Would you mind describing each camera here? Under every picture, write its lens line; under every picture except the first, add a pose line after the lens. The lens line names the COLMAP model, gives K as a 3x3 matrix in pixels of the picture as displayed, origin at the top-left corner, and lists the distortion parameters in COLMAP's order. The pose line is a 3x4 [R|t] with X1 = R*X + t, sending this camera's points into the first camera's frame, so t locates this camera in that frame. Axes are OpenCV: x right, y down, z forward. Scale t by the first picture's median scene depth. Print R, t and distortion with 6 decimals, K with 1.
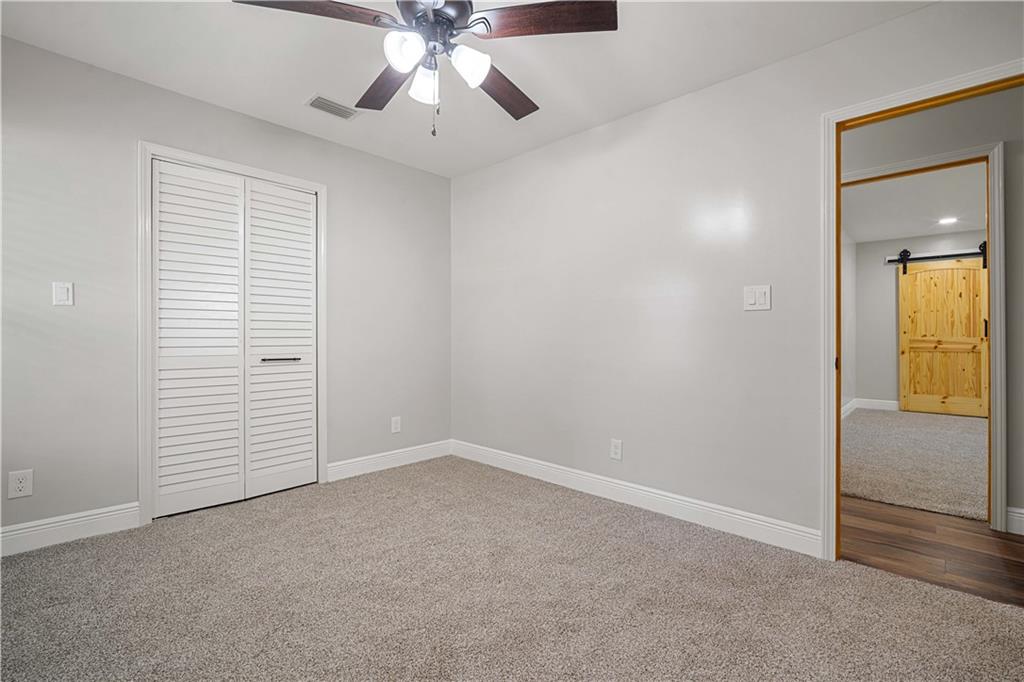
lens RADIAL K [[453.0, 0, 513.6], [0, 453.0, 336.0], [0, 0, 1]] dist [-0.012206, 0.000261]
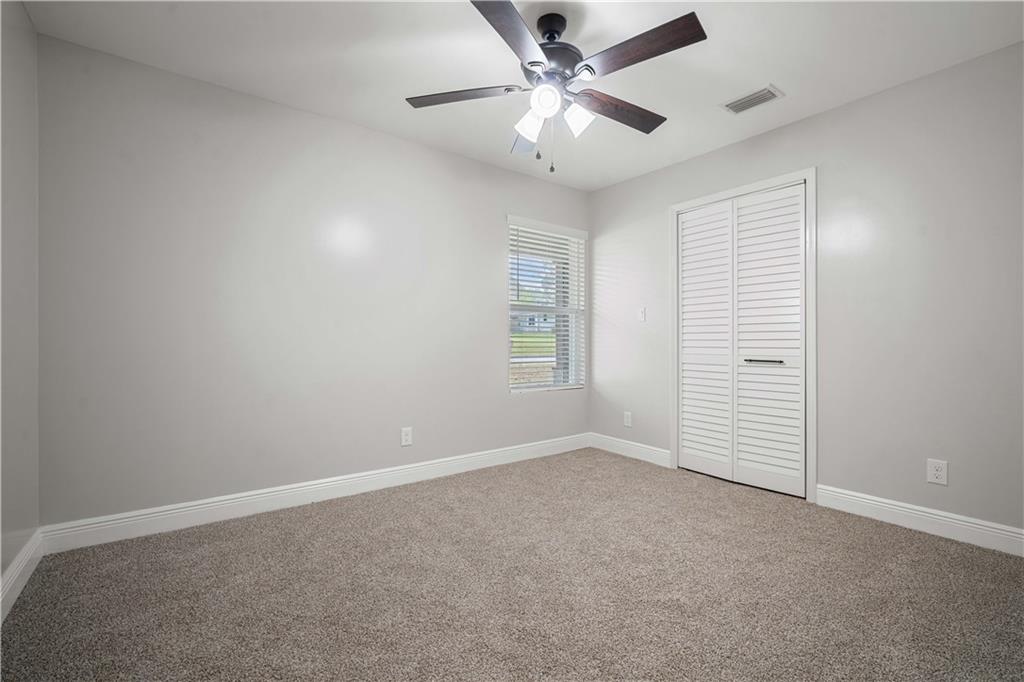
lens RADIAL K [[452.7, 0, 516.2], [0, 452.7, 343.1], [0, 0, 1]] dist [-0.006717, 0.000409]
pose [[-0.159312, 0.003409, -0.987222, 0.705819], [0.003415, 0.999990, 0.002902, 0.007430], [0.987222, -0.002909, -0.159322, 0.728912]]
